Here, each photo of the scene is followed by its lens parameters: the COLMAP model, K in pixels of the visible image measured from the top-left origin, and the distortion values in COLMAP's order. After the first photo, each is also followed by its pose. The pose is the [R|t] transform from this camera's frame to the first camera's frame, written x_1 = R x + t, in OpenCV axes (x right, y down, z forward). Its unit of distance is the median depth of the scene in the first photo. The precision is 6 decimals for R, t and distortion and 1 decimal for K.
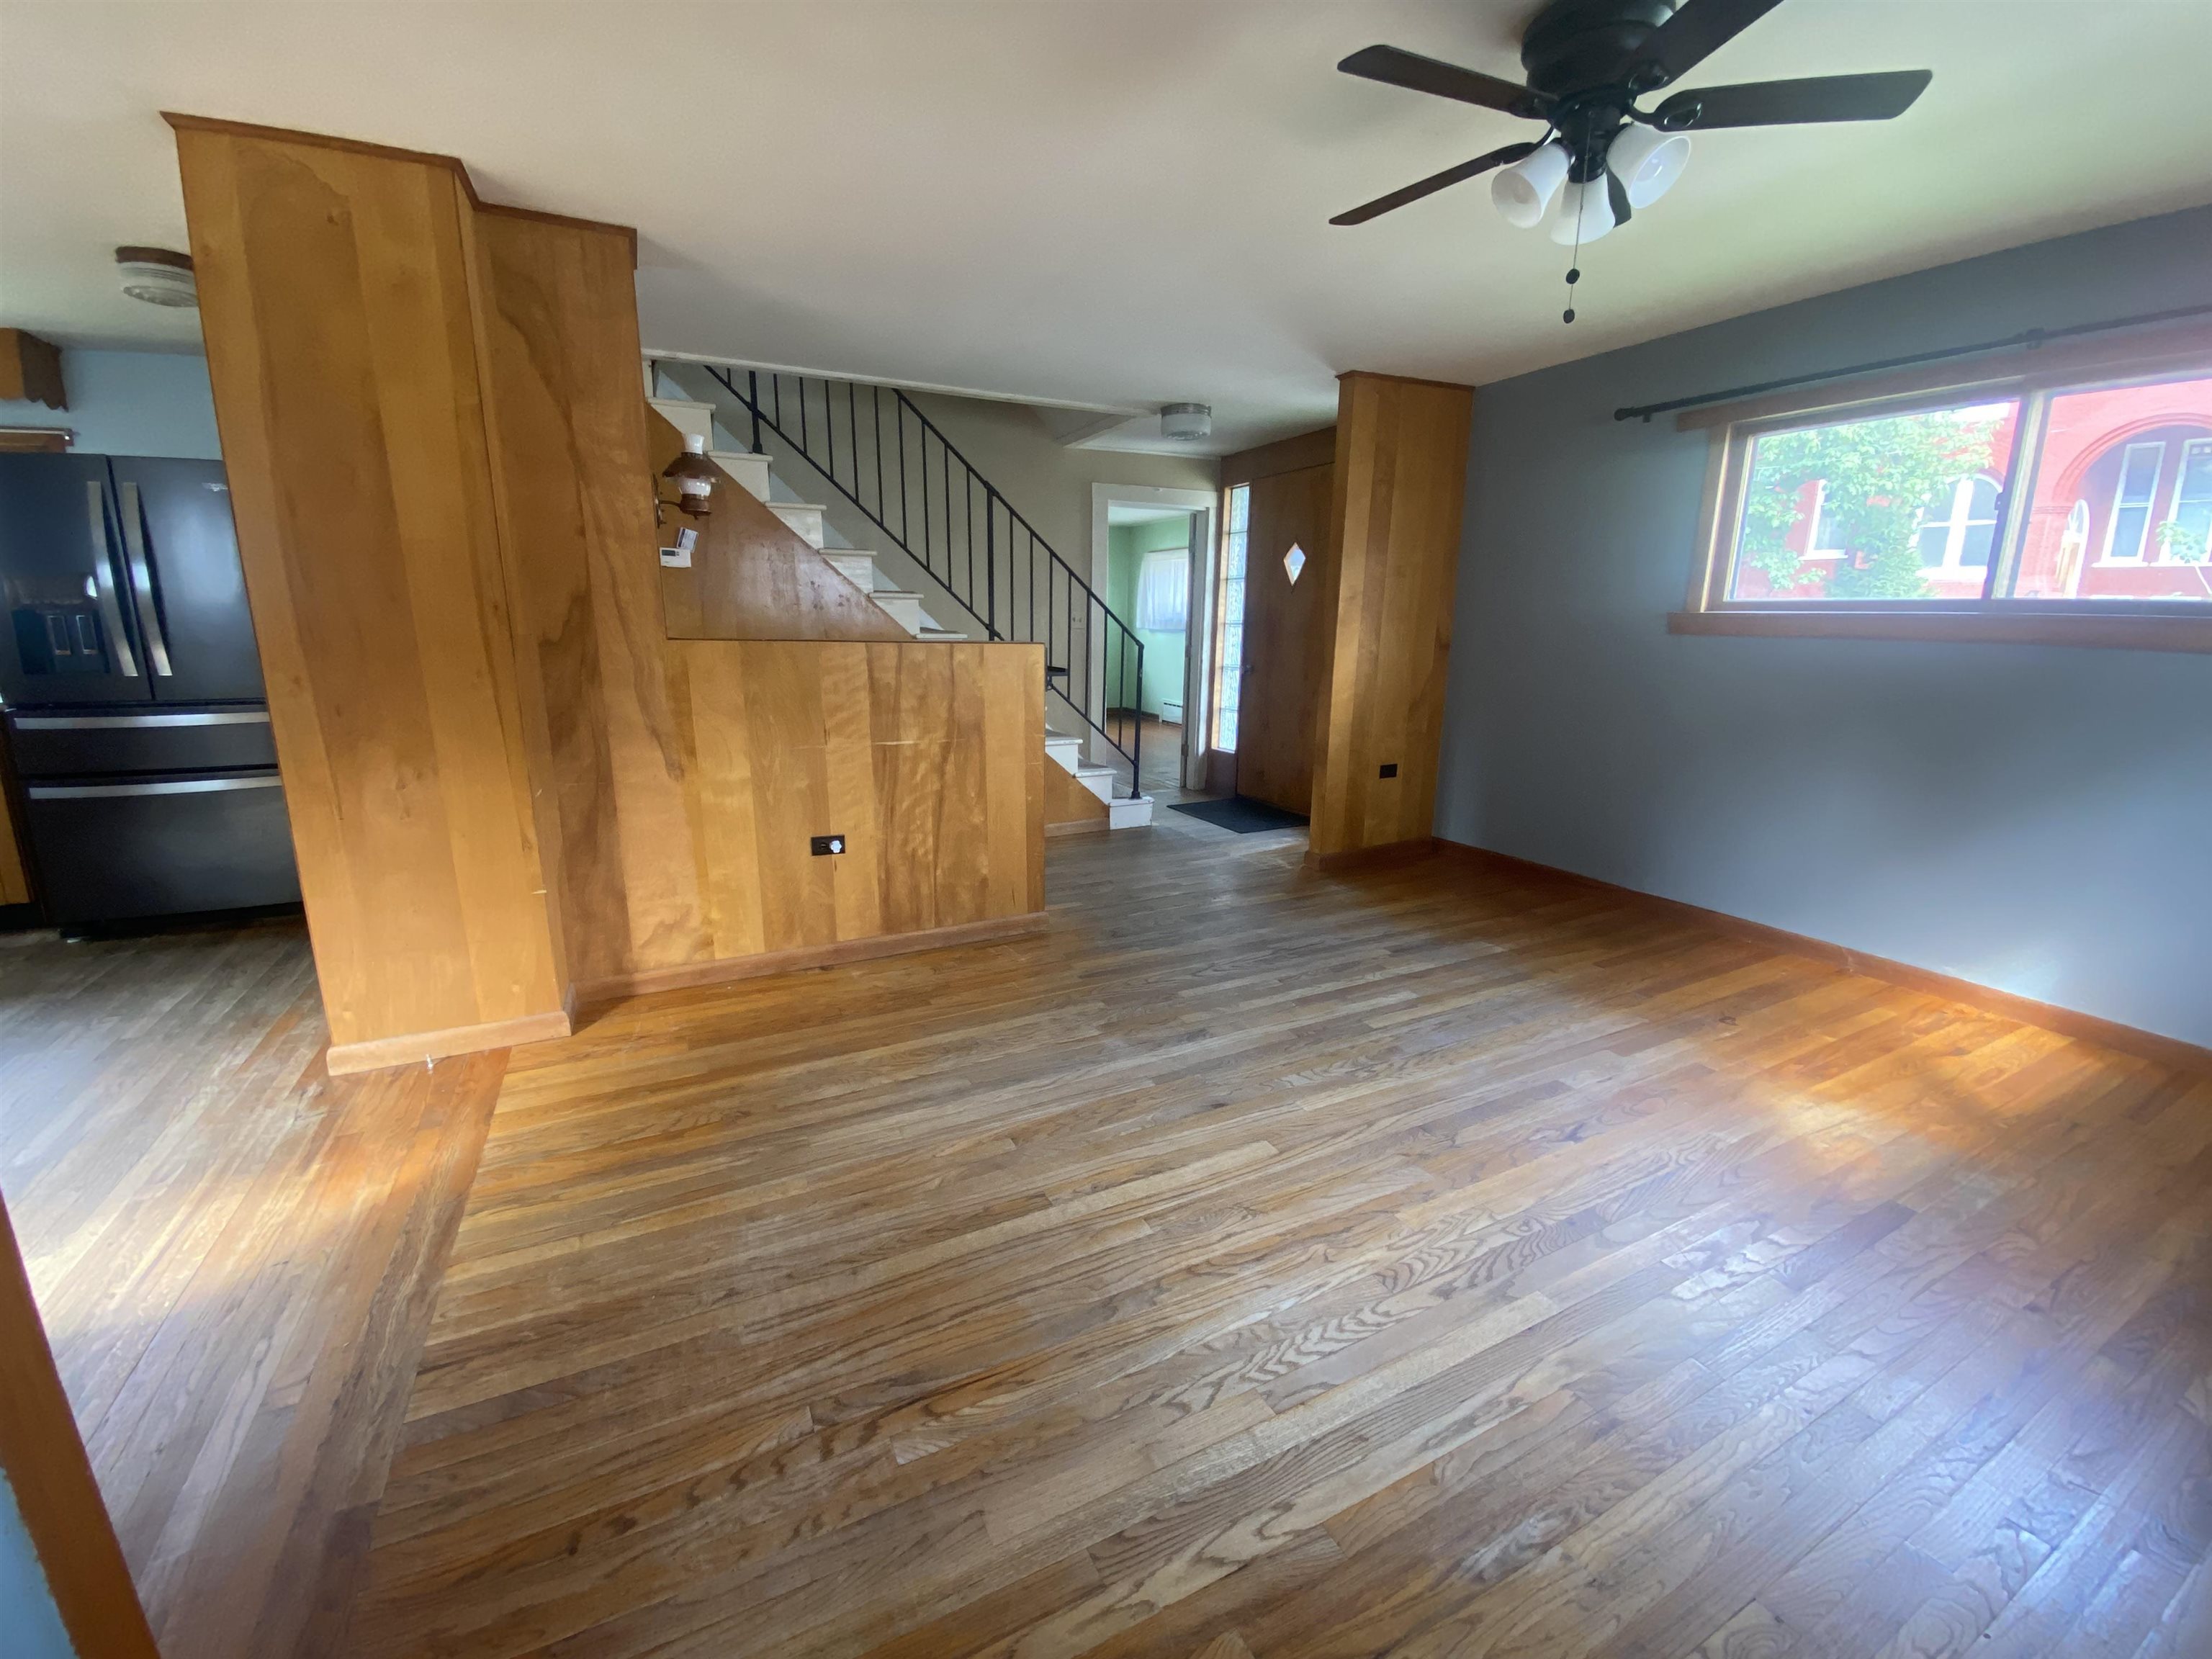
lens RADIAL K [[885.2, 0, 1106.0], [0, 885.2, 829.5], [0, 0, 1]] dist [0.021202, -0.019986]
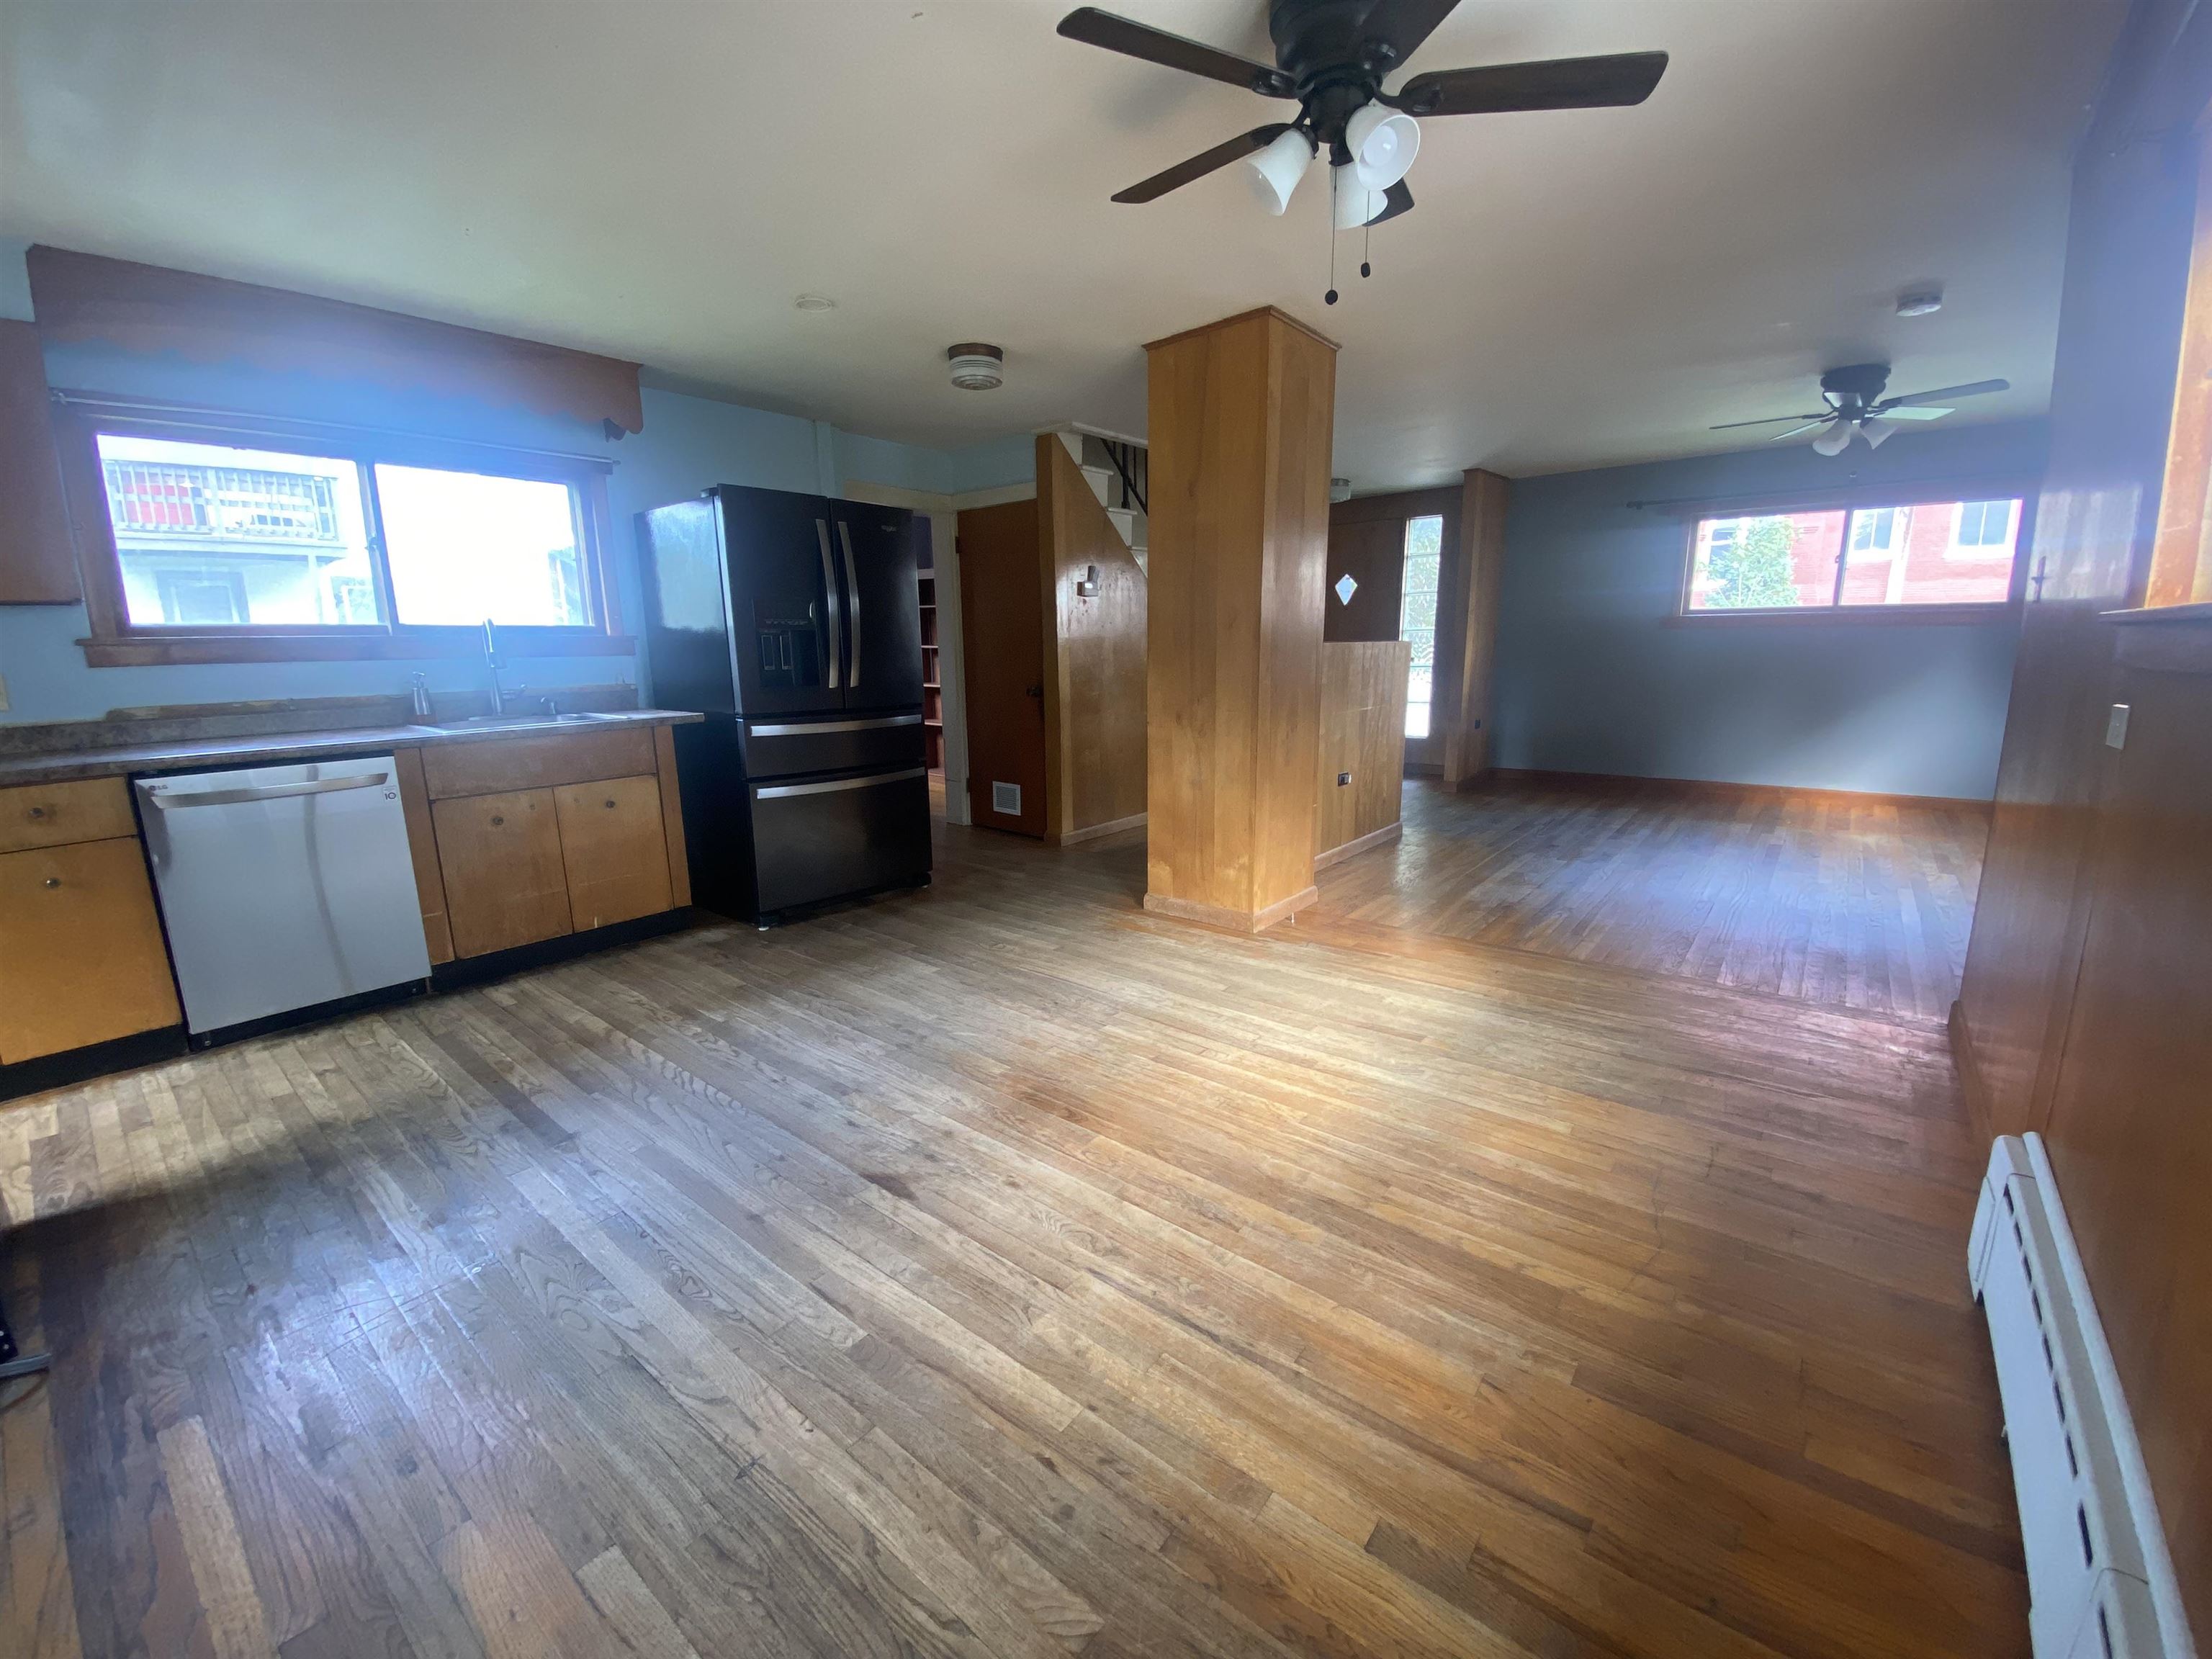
lens RADIAL K [[880.4, 0, 1106.0], [0, 880.4, 829.5], [0, 0, 1]] dist [0.022905, -0.021803]
pose [[0.914283, -0.107820, 0.390464, -1.606892], [0.116323, 0.993210, 0.001885, 0.069224], [-0.388016, 0.043696, 0.920616, -0.266611]]
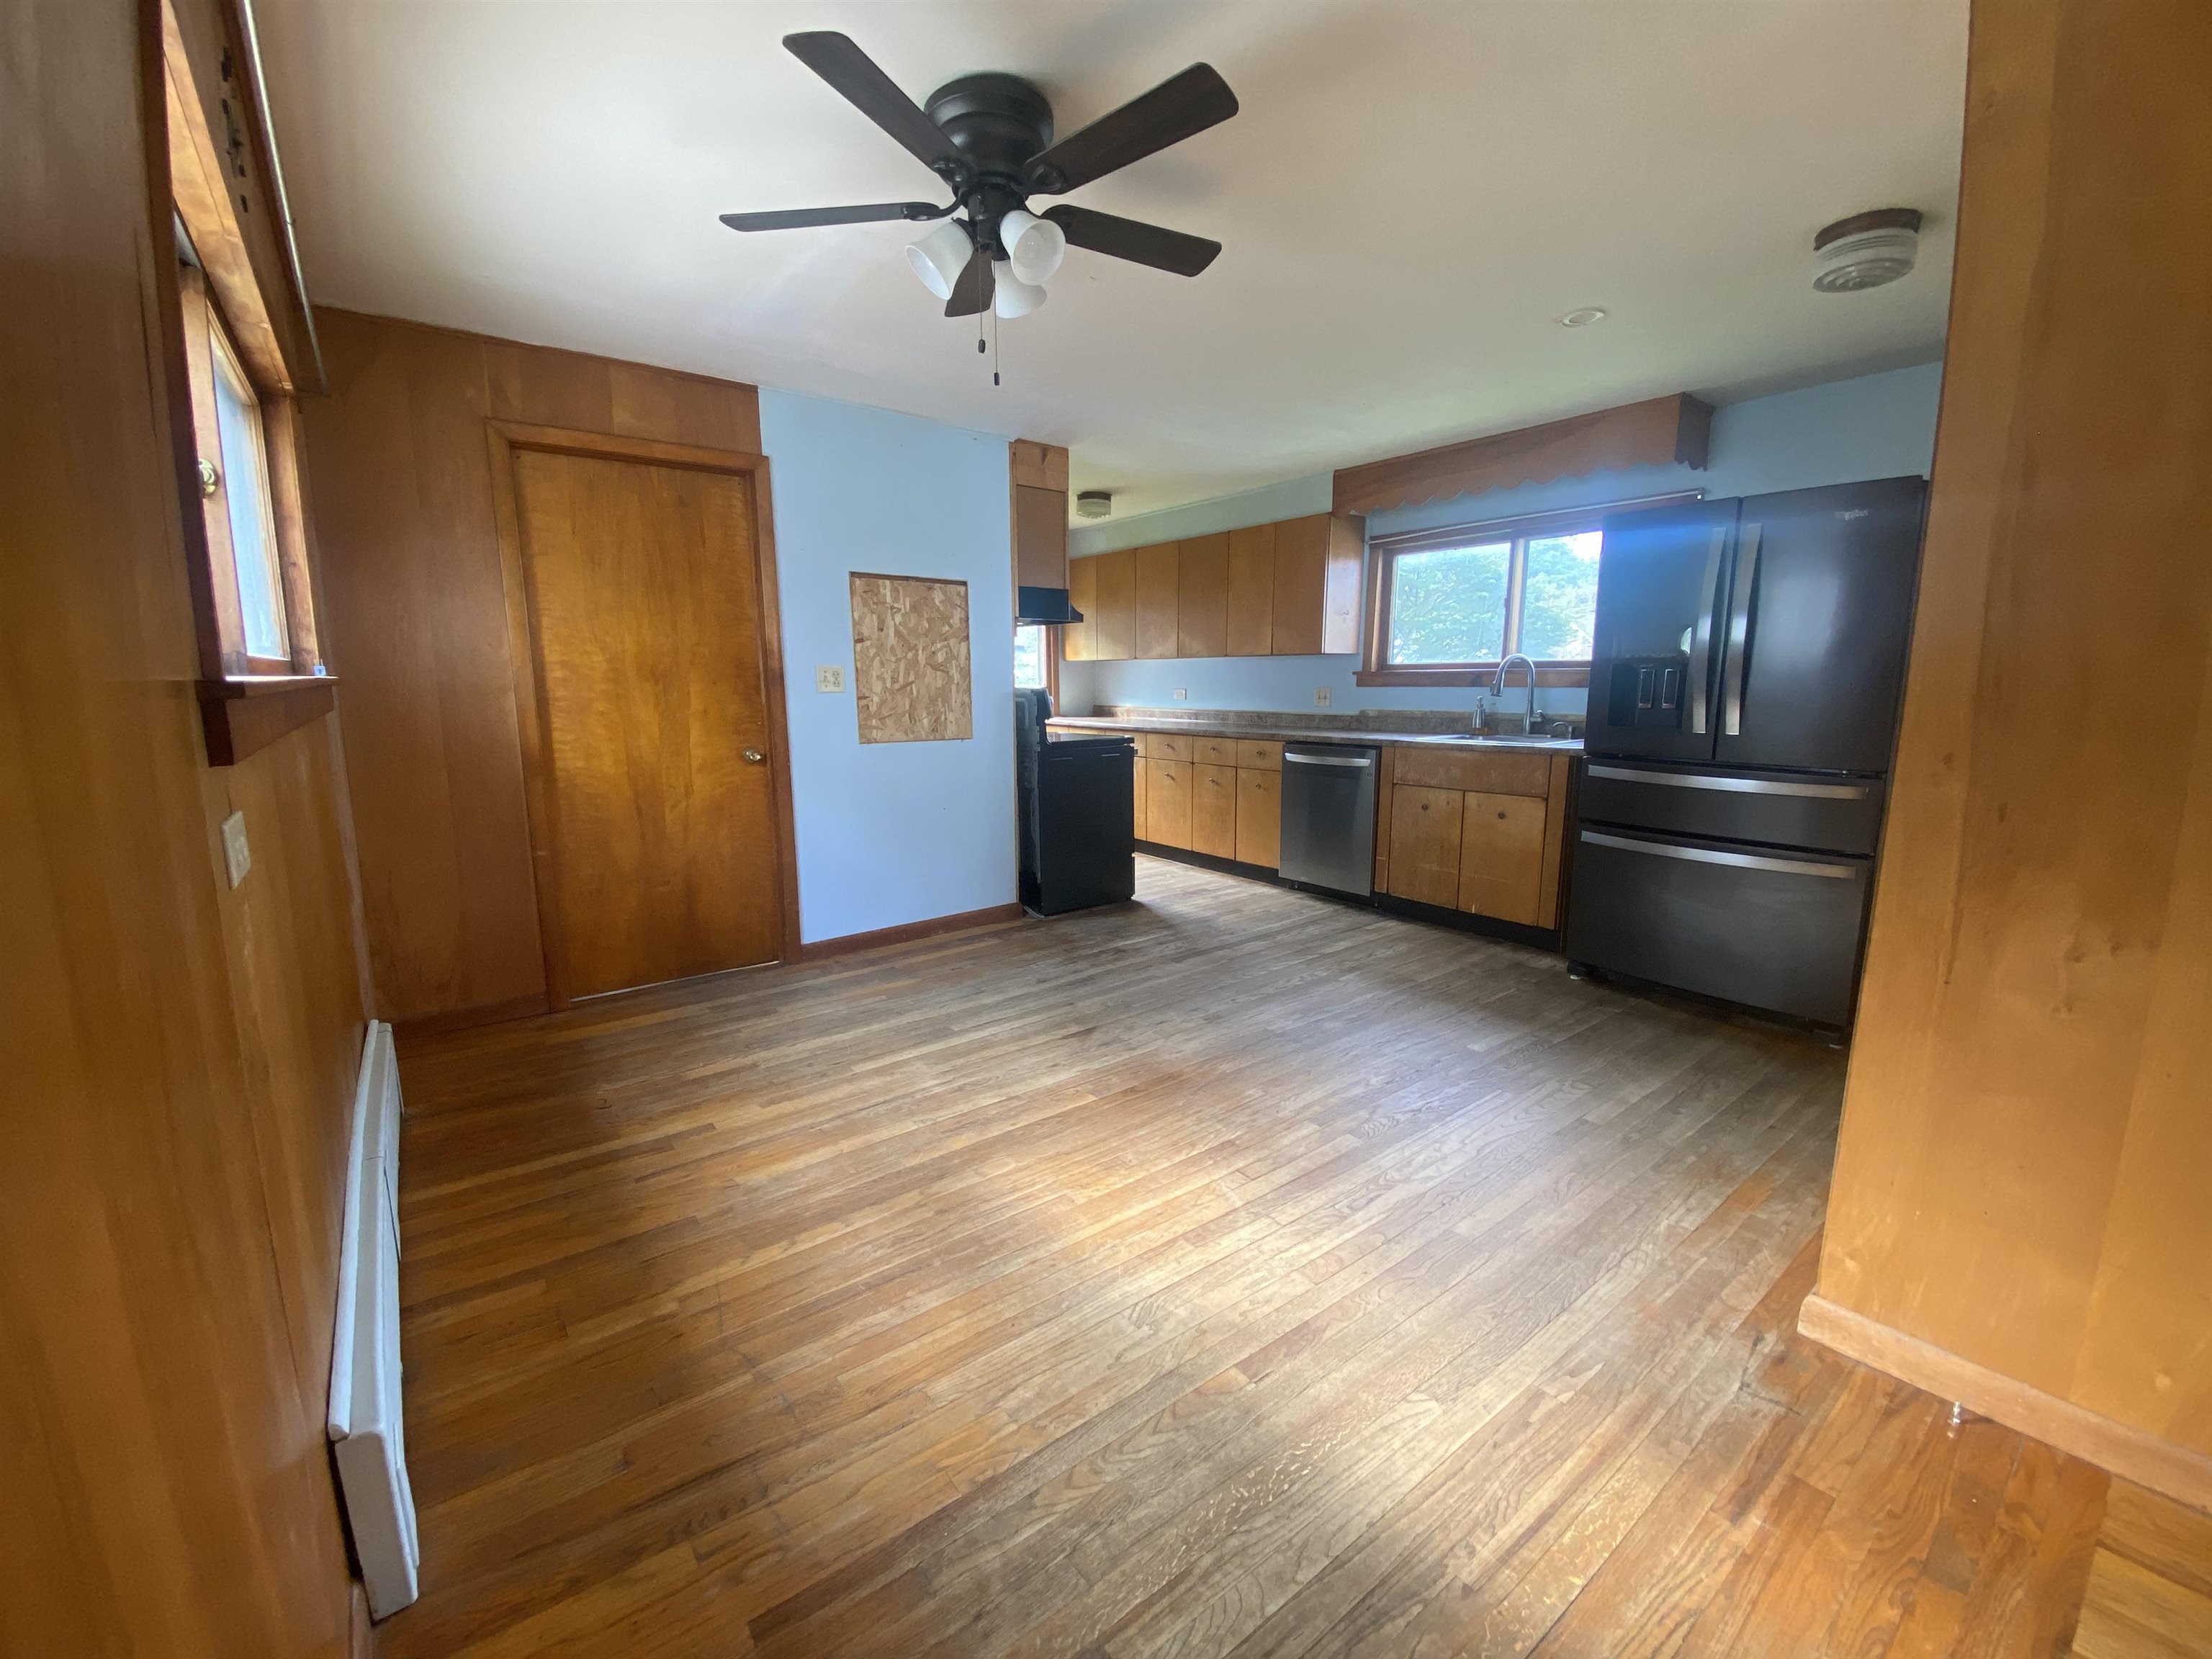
lens RADIAL K [[892.2, 0, 1100.9], [0, 892.2, 824.3], [0, 0, 1]] dist [0.048302, -0.033521]
pose [[0.179890, 0.145319, -0.972894, -0.343929], [-0.217091, 0.970507, 0.104822, -0.052882], [0.959433, 0.192350, 0.206132, 0.267282]]
